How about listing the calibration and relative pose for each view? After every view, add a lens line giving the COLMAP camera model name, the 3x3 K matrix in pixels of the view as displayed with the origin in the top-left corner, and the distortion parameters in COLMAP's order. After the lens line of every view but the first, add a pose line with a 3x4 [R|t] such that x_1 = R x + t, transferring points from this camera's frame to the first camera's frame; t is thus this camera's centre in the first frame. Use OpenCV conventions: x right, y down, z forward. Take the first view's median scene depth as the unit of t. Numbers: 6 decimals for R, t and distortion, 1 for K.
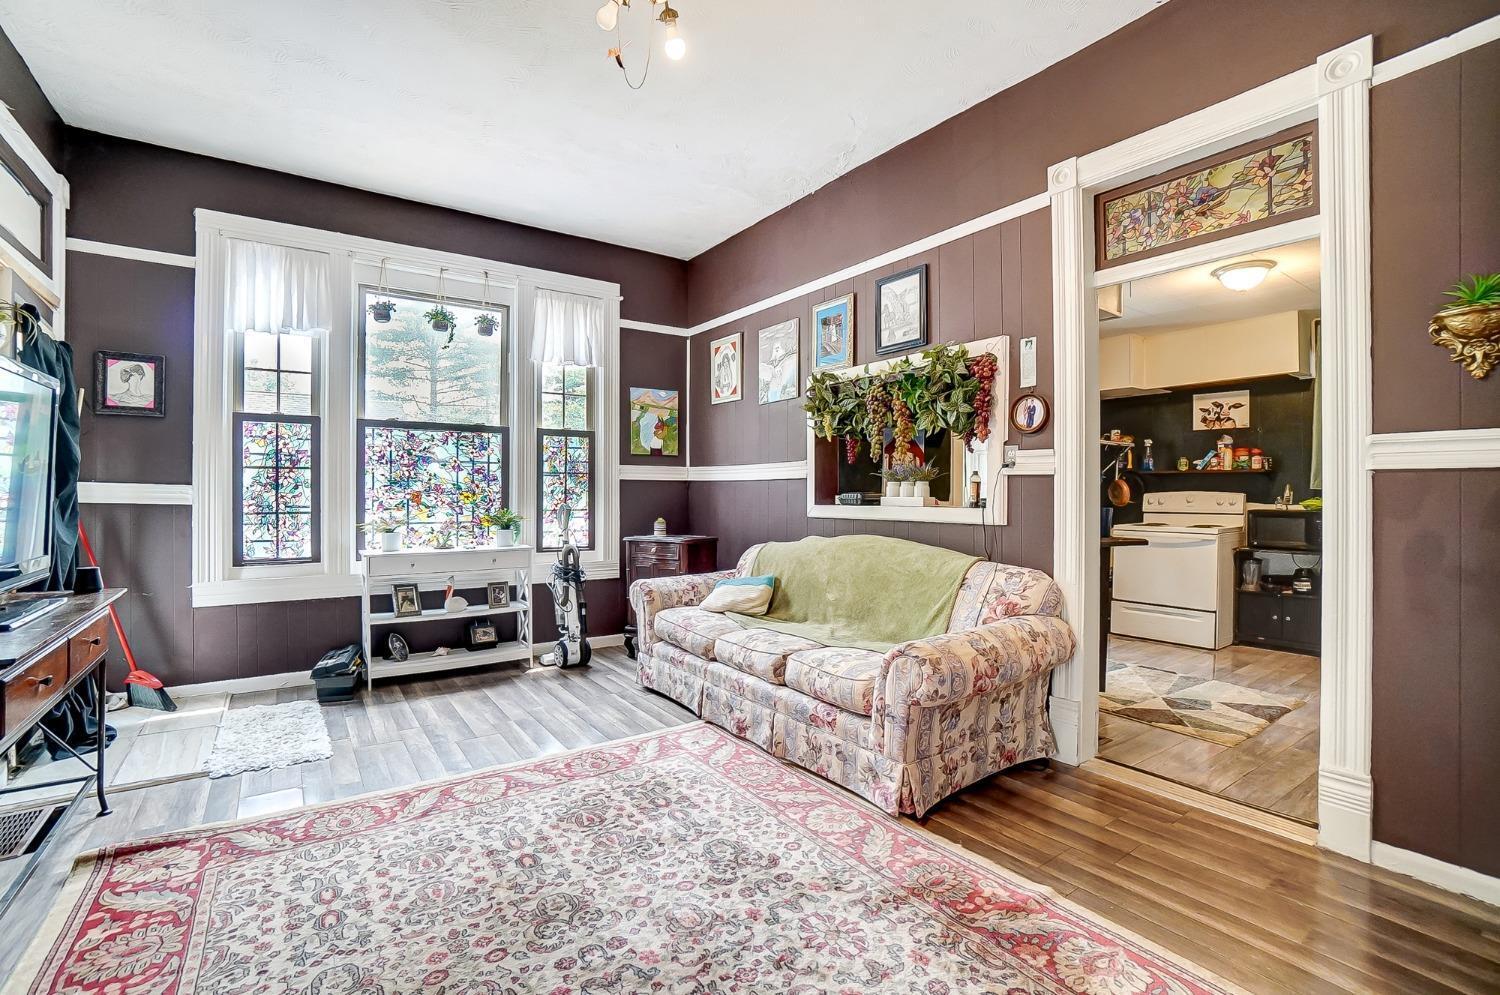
lens RADIAL K [[673.3, 0, 732.3], [0, 673.3, 495.2], [0, 0, 1]] dist [-0.060805, 0.024932]
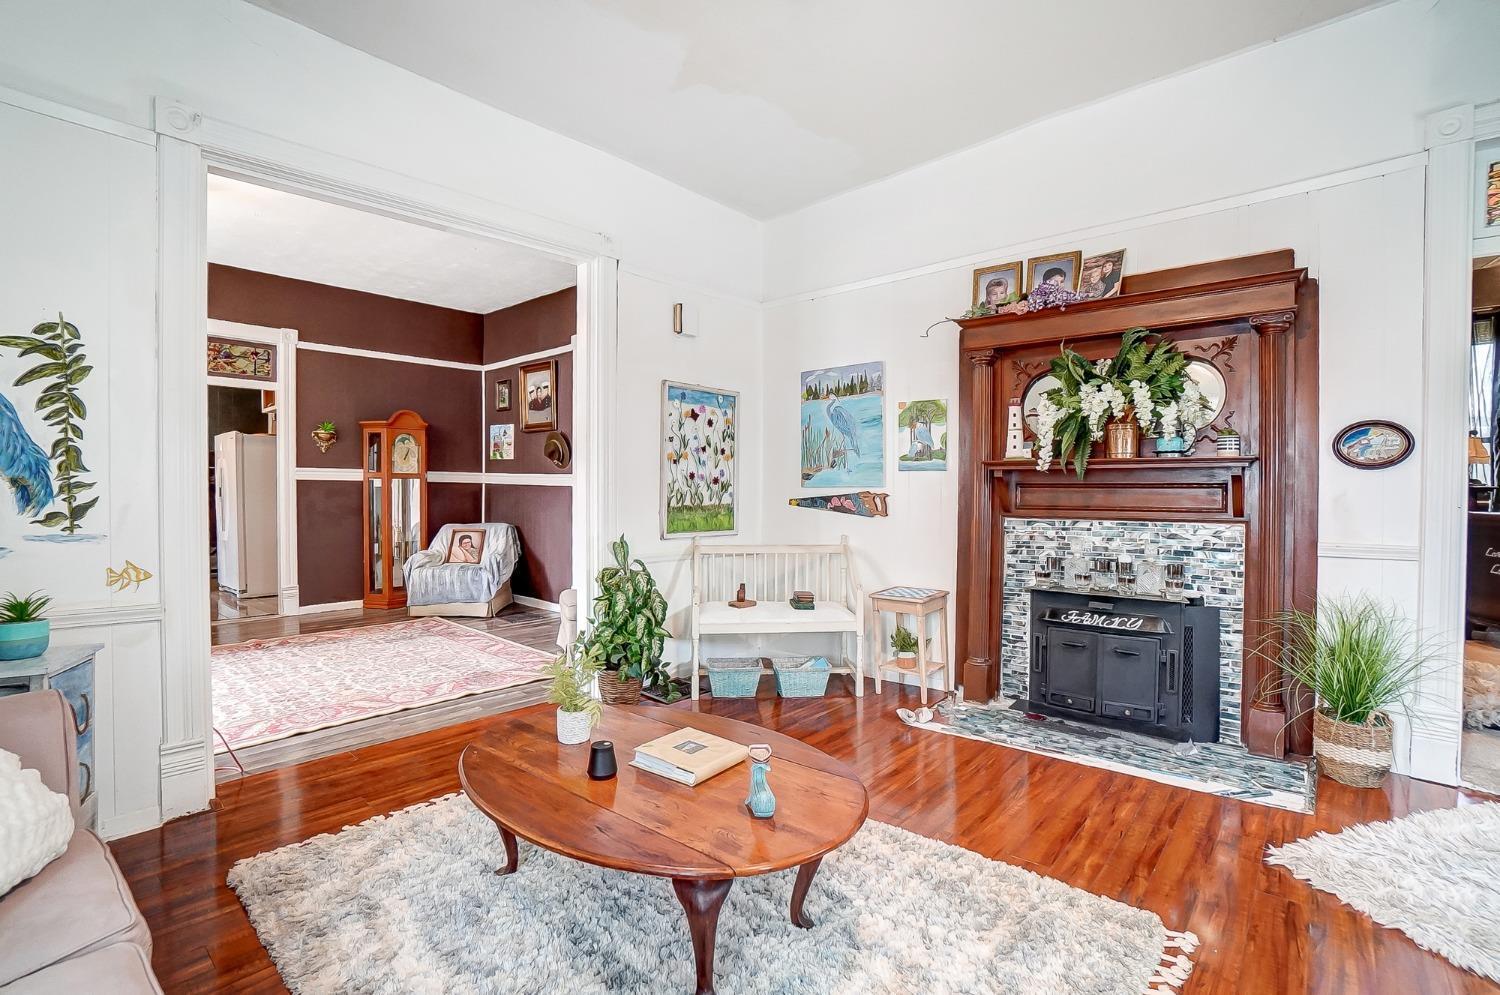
lens RADIAL K [[695.9, 0, 744.5], [0, 695.9, 496.1], [0, 0, 1]] dist [-0.065468, 0.024272]
pose [[-0.239966, -0.016670, 0.970638, -1.276001], [-0.002642, 0.999860, 0.016518, -0.011615], [-0.970778, 0.001399, -0.239976, -0.112133]]
